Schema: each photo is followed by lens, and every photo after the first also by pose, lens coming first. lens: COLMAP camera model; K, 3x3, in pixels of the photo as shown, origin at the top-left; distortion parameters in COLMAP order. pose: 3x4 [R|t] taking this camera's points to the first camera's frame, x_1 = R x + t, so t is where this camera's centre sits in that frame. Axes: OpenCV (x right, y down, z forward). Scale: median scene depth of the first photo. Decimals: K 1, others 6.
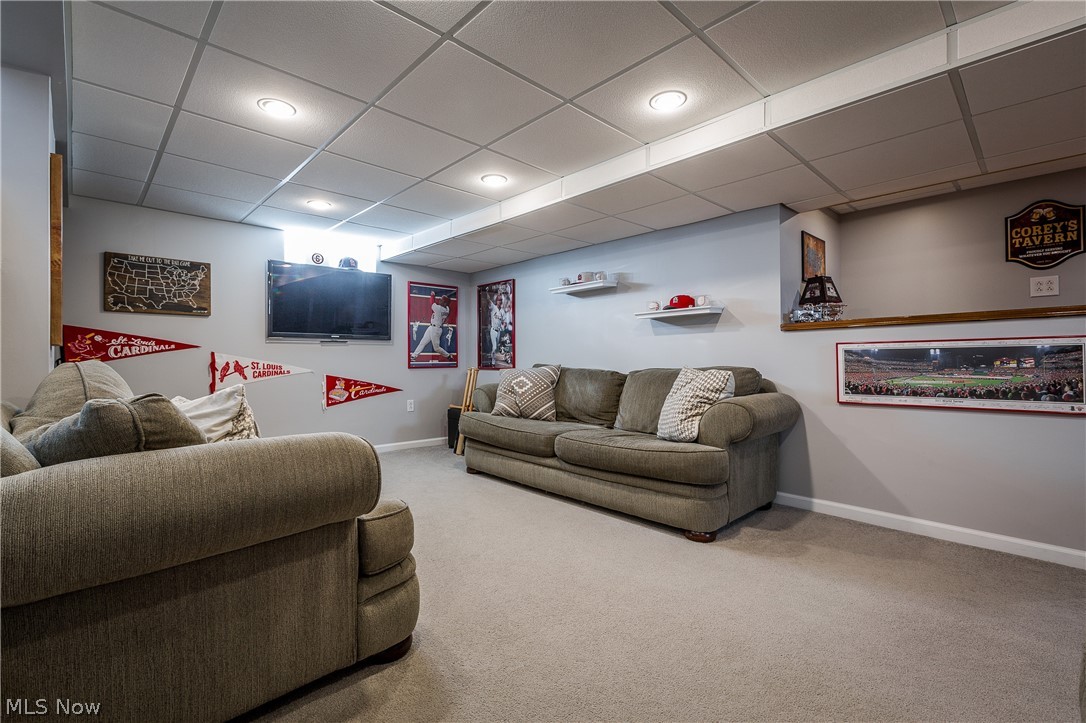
lens RADIAL K [[491.1, 0, 541.4], [0, 491.1, 360.5], [0, 0, 1]] dist [-0.009663, 0.001632]
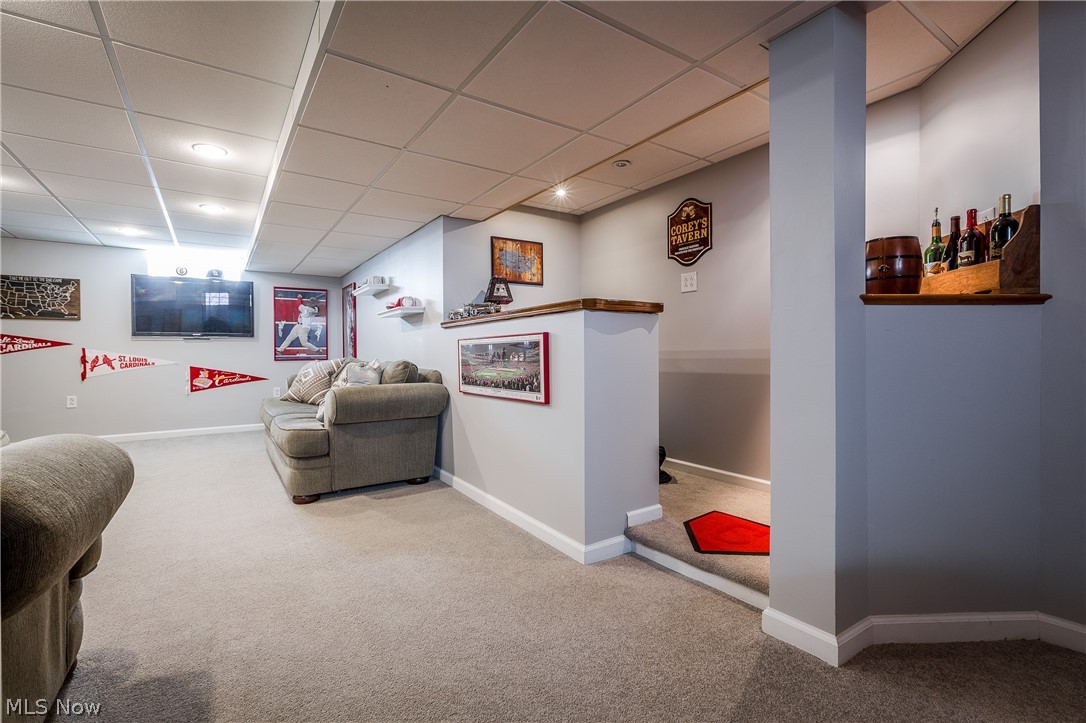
lens RADIAL K [[491.1, 0, 547.3], [0, 491.1, 359.2], [0, 0, 1]] dist [-0.009663, 0.001632]
pose [[0.986046, 0.000452, -0.166475, 0.744428], [0.001841, 0.999906, 0.013620, -0.003491], [0.166466, -0.013736, 0.985952, -0.063448]]
